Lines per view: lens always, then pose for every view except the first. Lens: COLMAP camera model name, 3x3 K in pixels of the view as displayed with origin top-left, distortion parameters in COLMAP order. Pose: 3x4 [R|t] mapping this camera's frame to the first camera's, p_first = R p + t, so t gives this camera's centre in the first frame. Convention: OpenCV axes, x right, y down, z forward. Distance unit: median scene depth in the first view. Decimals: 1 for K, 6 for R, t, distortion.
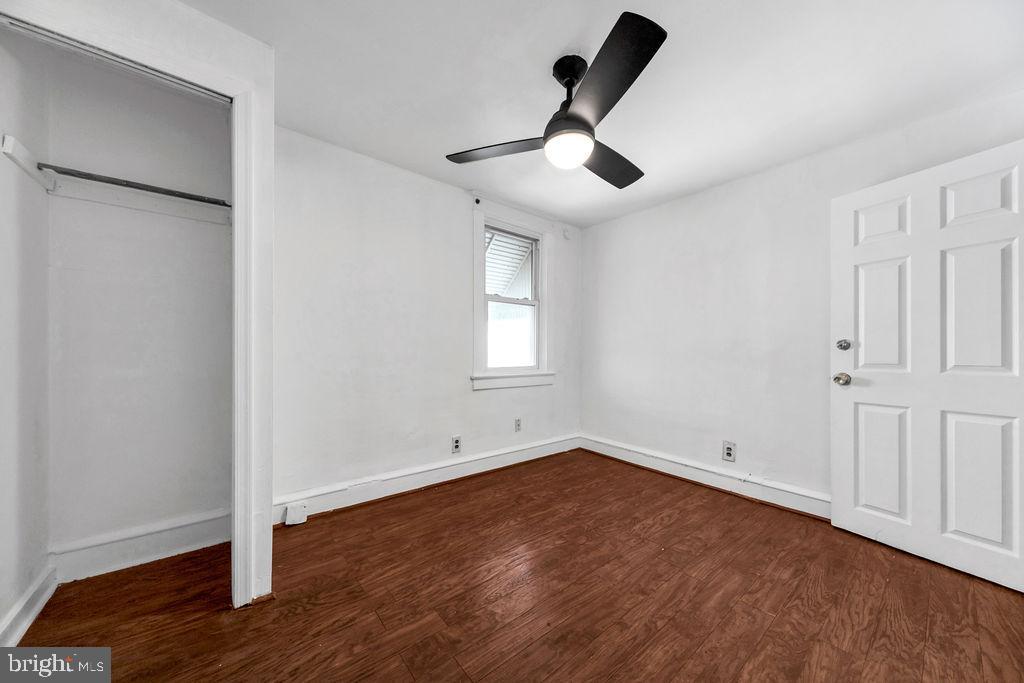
lens RADIAL K [[350.3, 0, 513.3], [0, 350.3, 351.4], [0, 0, 1]] dist [0.000543, 0.000097]
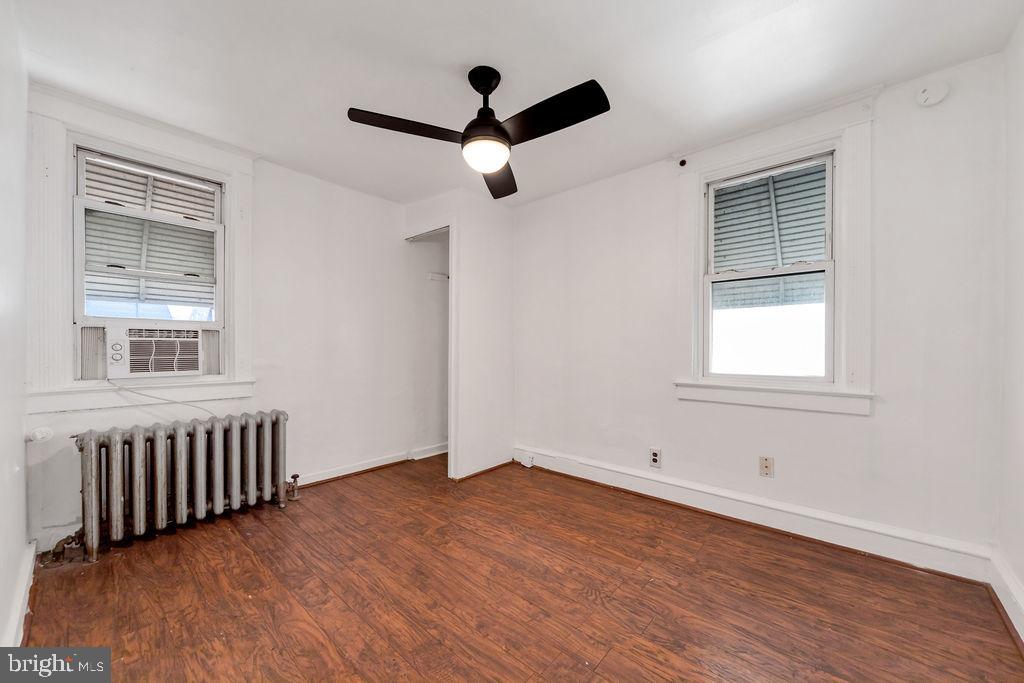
lens RADIAL K [[386.3, 0, 521.6], [0, 386.3, 350.7], [0, 0, 1]] dist [0.000652, 0.000078]
pose [[0.175728, -0.000309, -0.984439, 0.859235], [-0.004630, 0.999989, -0.001140, 0.002658], [0.984428, 0.004758, 0.175725, 0.597397]]
